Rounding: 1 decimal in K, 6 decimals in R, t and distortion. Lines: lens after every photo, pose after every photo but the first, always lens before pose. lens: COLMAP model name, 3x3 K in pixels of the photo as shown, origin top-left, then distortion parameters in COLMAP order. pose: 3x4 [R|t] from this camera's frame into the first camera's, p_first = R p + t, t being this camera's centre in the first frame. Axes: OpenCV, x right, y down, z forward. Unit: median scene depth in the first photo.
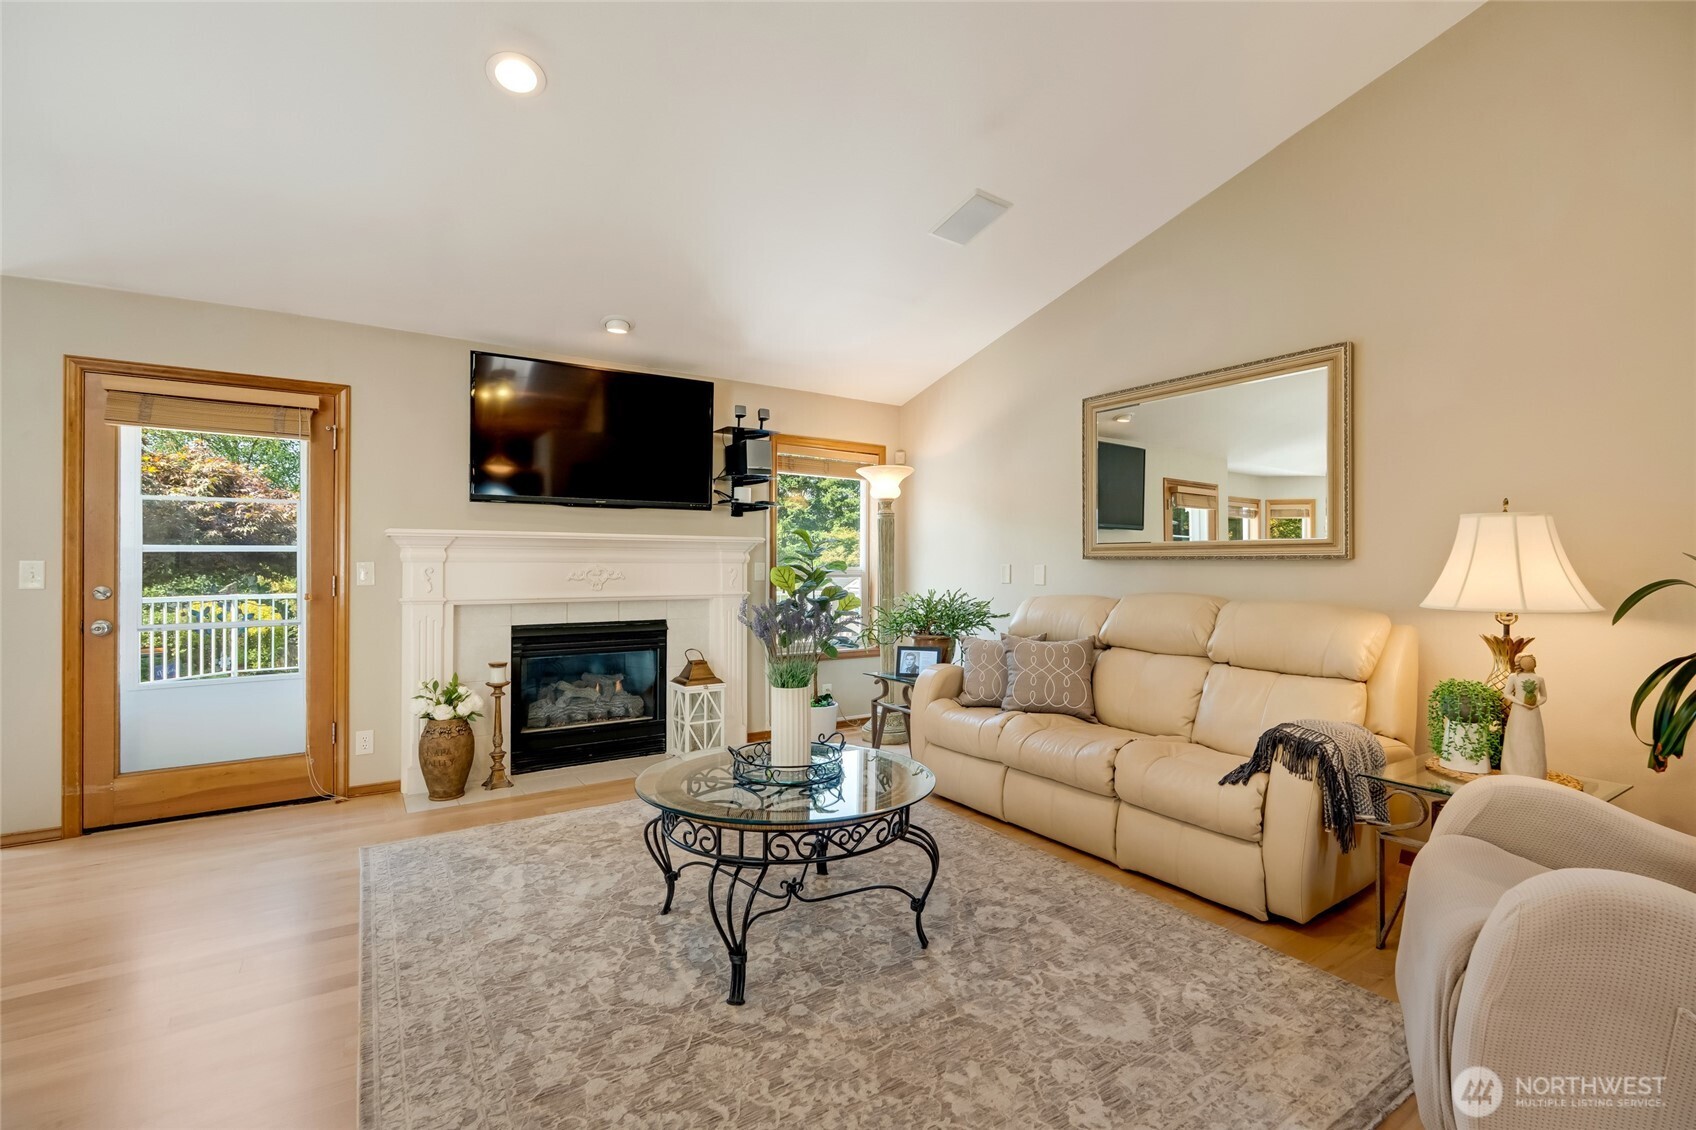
lens RADIAL K [[744.5, 0, 839.3], [0, 744.5, 560.6], [0, 0, 1]] dist [-0.001127, -0.000074]
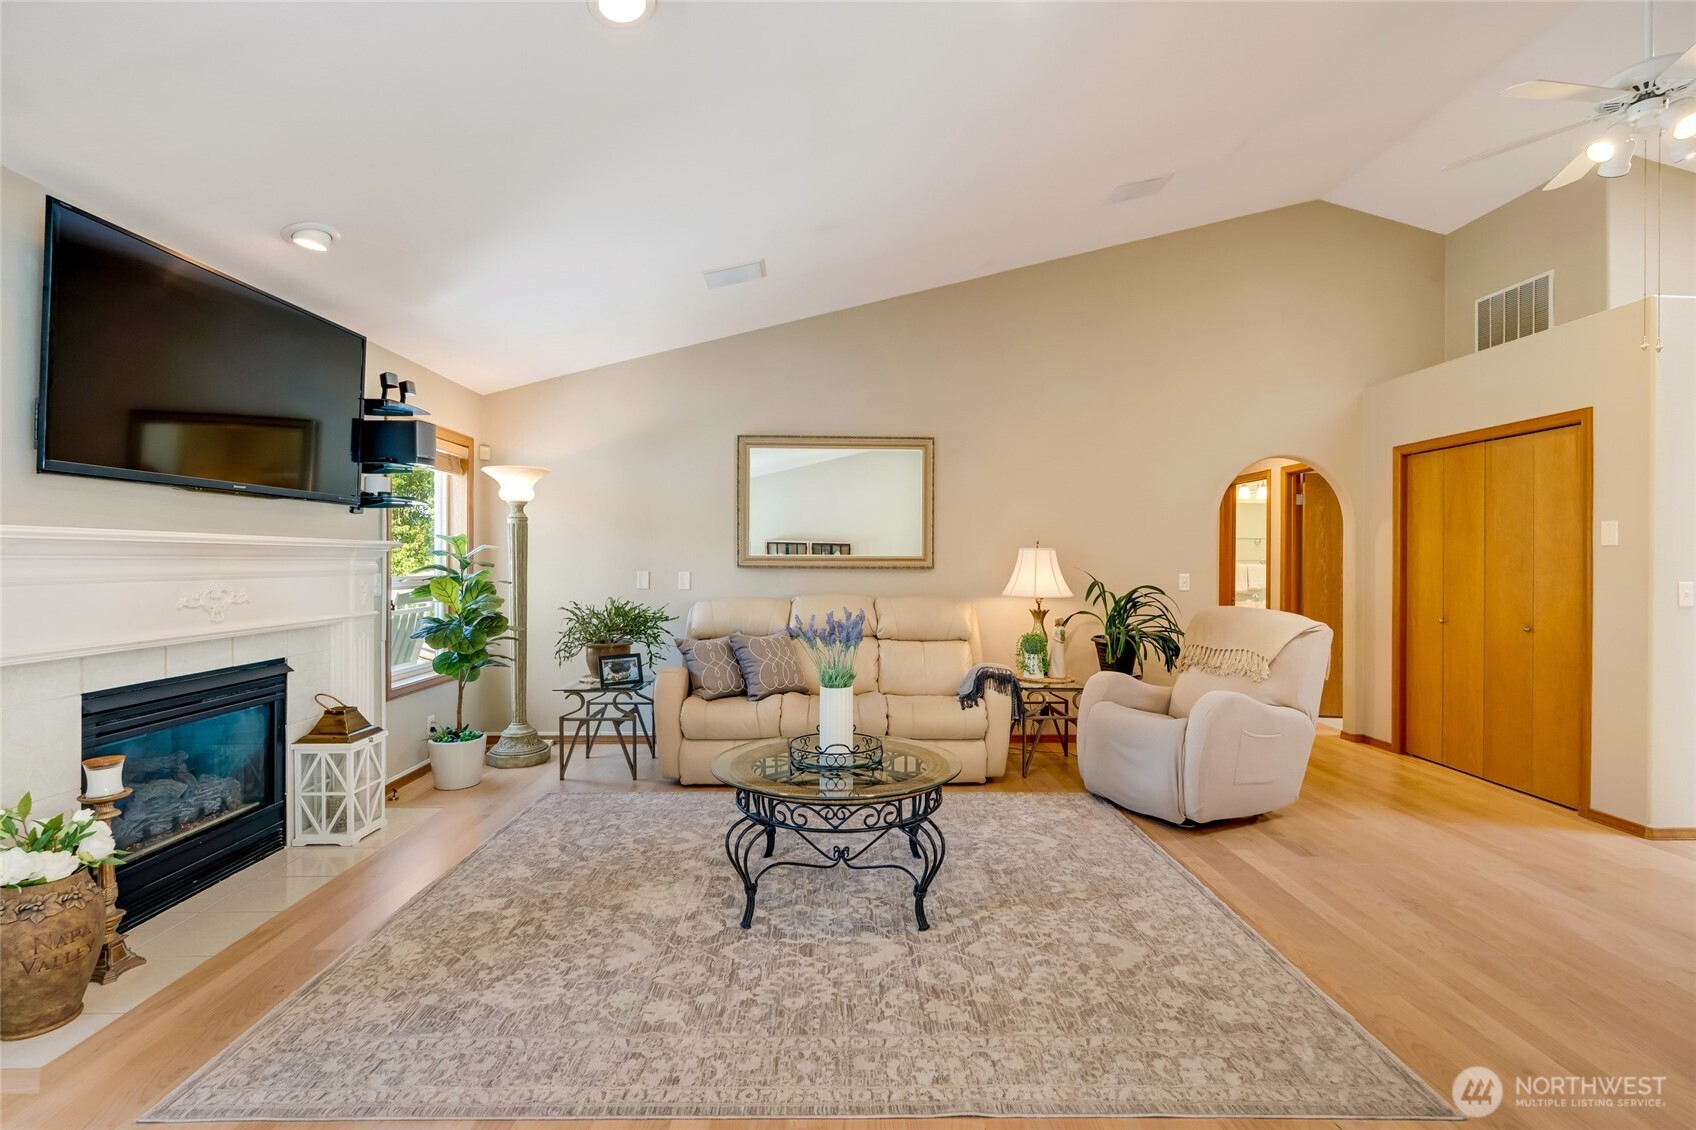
lens RADIAL K [[744.6, 0, 847.0], [0, 744.6, 564.2], [0, 0, 1]] dist [-0.001268, -0.000457]
pose [[0.537222, -0.006791, 0.843414, -0.713023], [-0.005759, 0.999915, 0.011720, -0.026186], [-0.843421, -0.011153, 0.537137, 0.238604]]
